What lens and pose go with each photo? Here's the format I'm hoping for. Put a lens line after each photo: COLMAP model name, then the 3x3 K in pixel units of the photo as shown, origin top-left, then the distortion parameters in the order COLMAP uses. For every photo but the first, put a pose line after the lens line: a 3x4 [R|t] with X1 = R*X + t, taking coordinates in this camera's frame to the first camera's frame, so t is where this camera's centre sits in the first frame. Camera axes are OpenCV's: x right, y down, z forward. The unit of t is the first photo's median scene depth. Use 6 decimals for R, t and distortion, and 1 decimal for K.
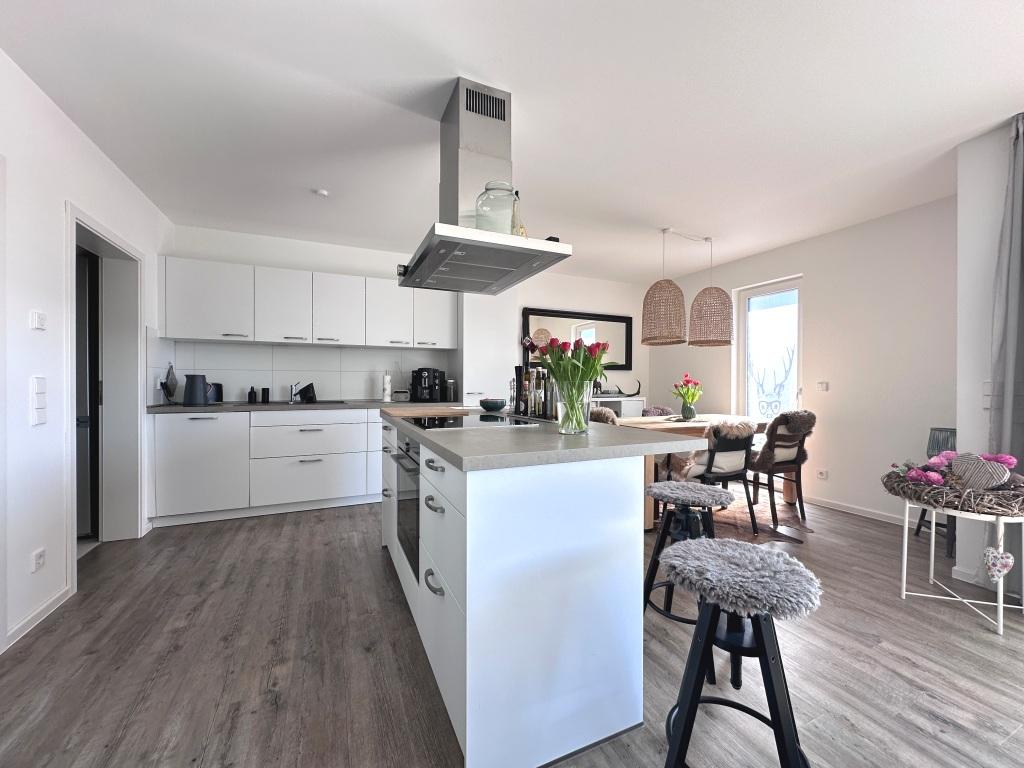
lens RADIAL K [[413.6, 0, 512.0], [0, 413.6, 384.0], [0, 0, 1]] dist [-0.000026, -0.000259]
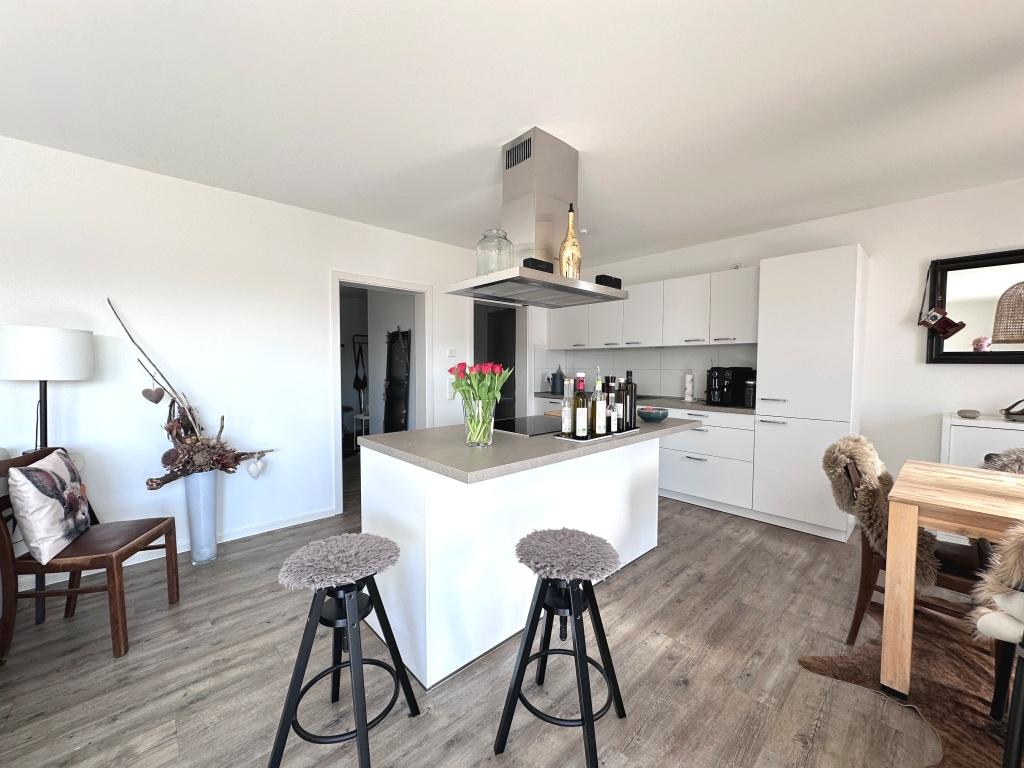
lens RADIAL K [[400.9, 0, 512.0], [0, 400.9, 384.0], [0, 0, 1]] dist [0.001166, 0.000046]
pose [[0.318741, 0.046486, -0.946701, 0.885420], [0.001138, 0.998777, 0.049427, -0.085870], [0.947841, -0.016831, 0.318298, 0.551980]]
